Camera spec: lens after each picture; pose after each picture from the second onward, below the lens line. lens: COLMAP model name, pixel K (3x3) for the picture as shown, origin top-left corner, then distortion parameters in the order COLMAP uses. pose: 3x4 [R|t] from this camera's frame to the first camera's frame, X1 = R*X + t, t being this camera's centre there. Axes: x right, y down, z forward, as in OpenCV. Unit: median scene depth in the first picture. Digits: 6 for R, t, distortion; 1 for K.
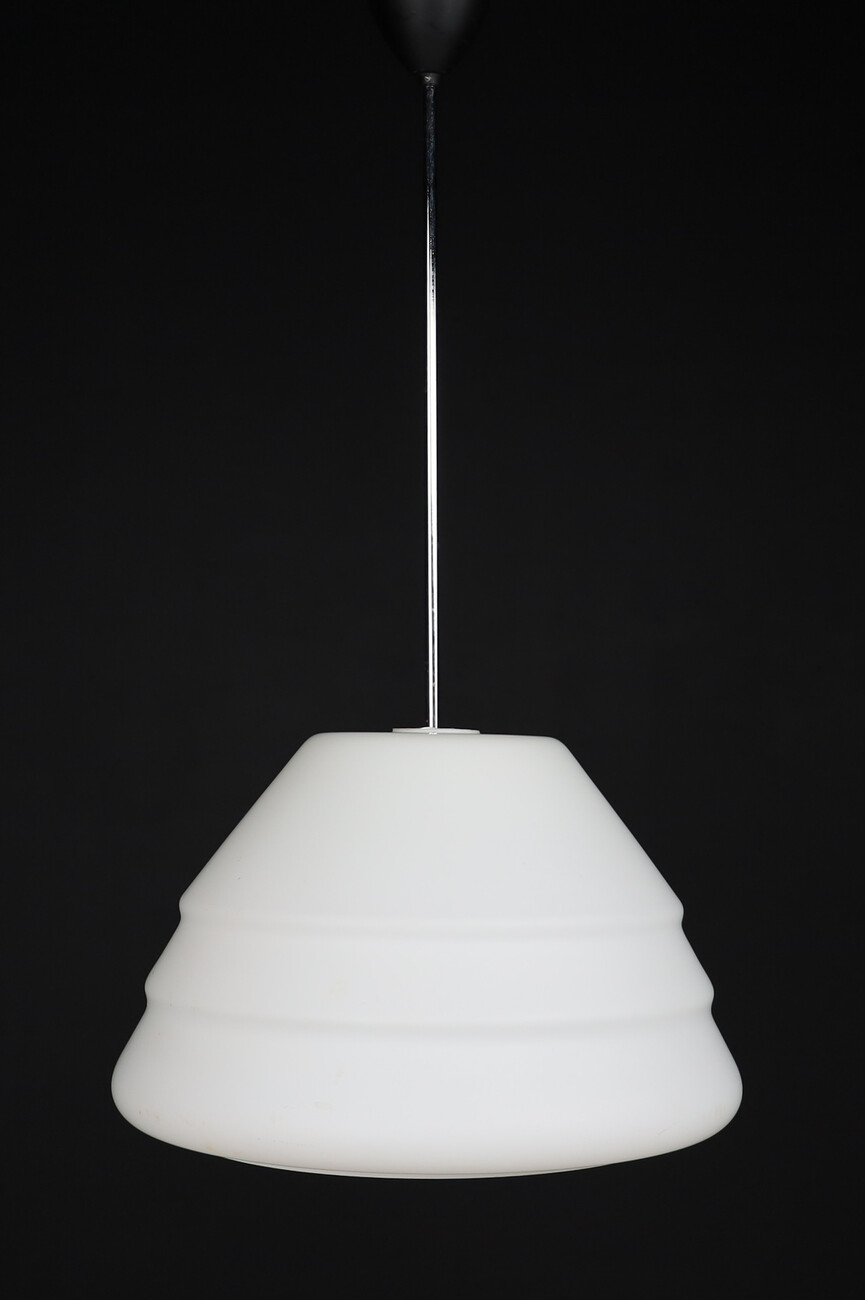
lens RADIAL K [[1093.0, 0, 404.4], [0, 1093.0, 655.9], [0, 0, 1]] dist [0.022662, 0.003819]
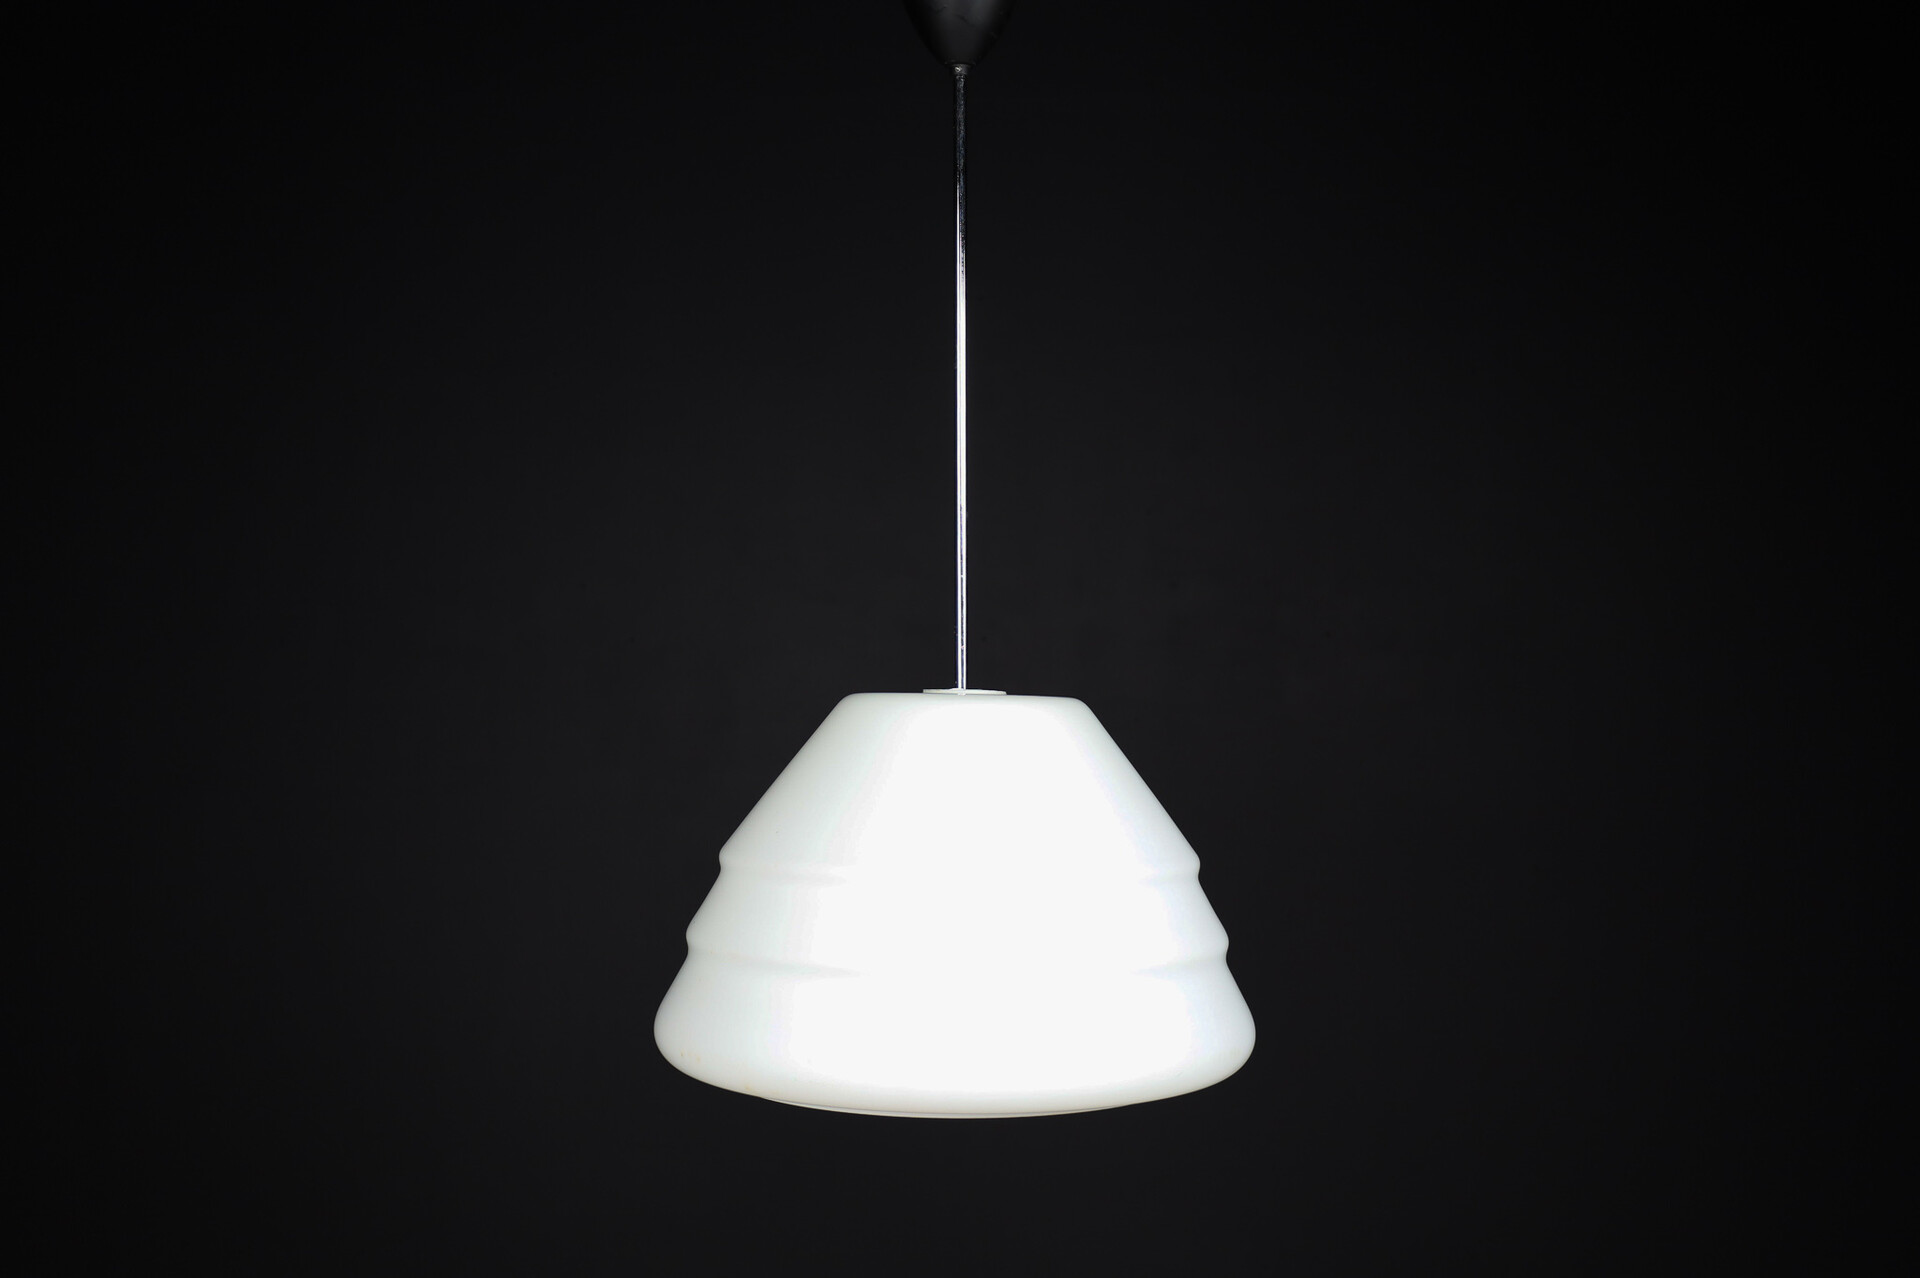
lens RADIAL K [[1747.3, 0, 964.8], [0, 1747.3, 636.5], [0, 0, 1]] dist [-0.009477, -0.000187]
pose [[0.999616, 0.002112, 0.027640, -0.017167], [-0.002813, 0.999674, 0.025370, -0.027038], [-0.027577, -0.025438, 0.999296, -0.674575]]
